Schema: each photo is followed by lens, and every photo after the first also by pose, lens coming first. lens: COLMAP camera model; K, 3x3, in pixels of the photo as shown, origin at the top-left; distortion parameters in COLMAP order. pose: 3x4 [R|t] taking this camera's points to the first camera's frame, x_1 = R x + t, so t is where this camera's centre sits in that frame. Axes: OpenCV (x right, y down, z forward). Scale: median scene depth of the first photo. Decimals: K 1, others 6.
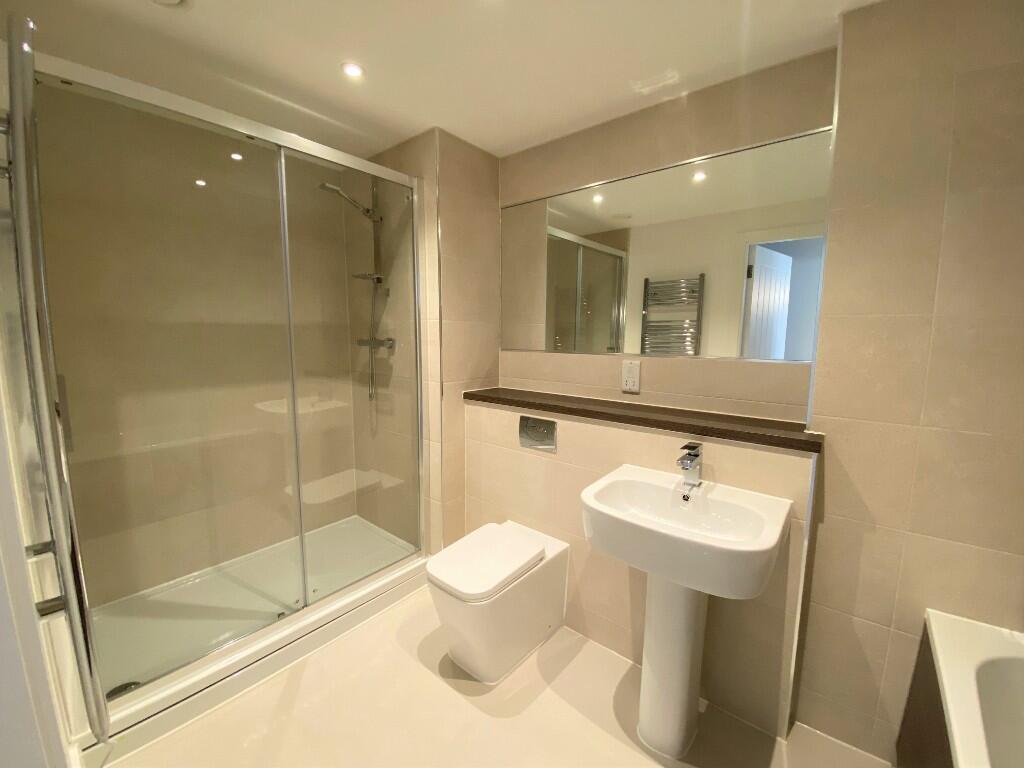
lens RADIAL K [[412.4, 0, 512.0], [0, 412.4, 384.0], [0, 0, 1]] dist [0.038016, -0.037386]
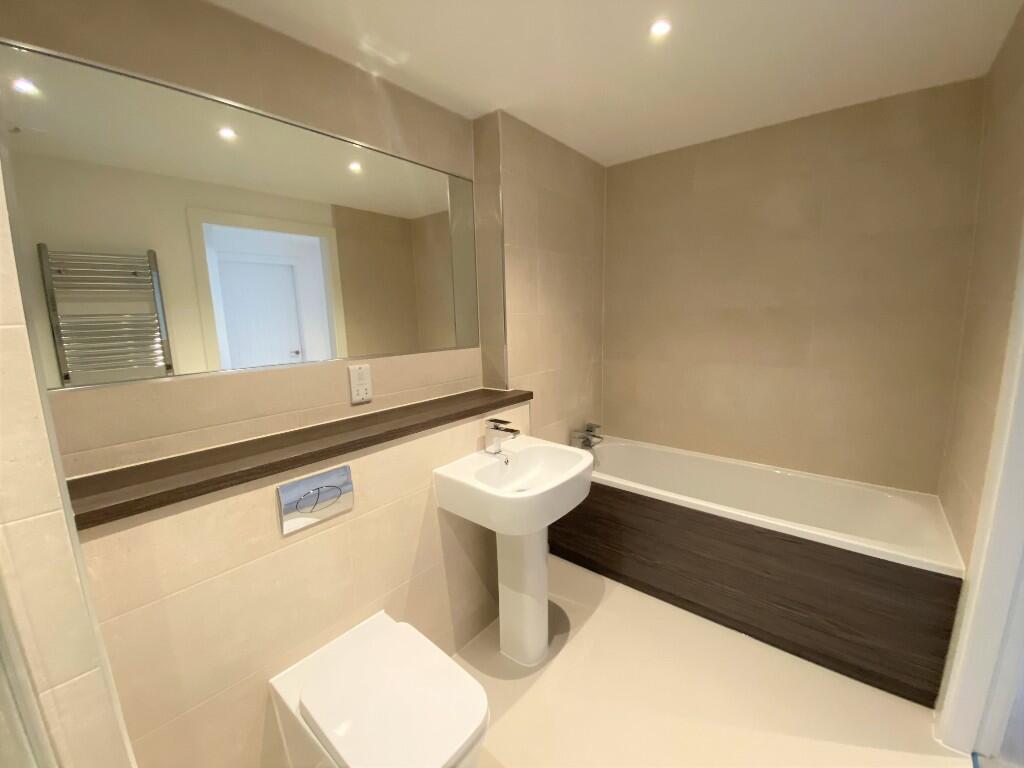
lens RADIAL K [[415.8, 0, 512.0], [0, 415.8, 384.0], [0, 0, 1]] dist [0.000250, 0.000142]
pose [[0.001235, -0.177360, 0.984145, -0.474735], [0.150895, 0.972910, 0.175146, -0.104361], [-0.988549, 0.148287, 0.027964, 0.585150]]
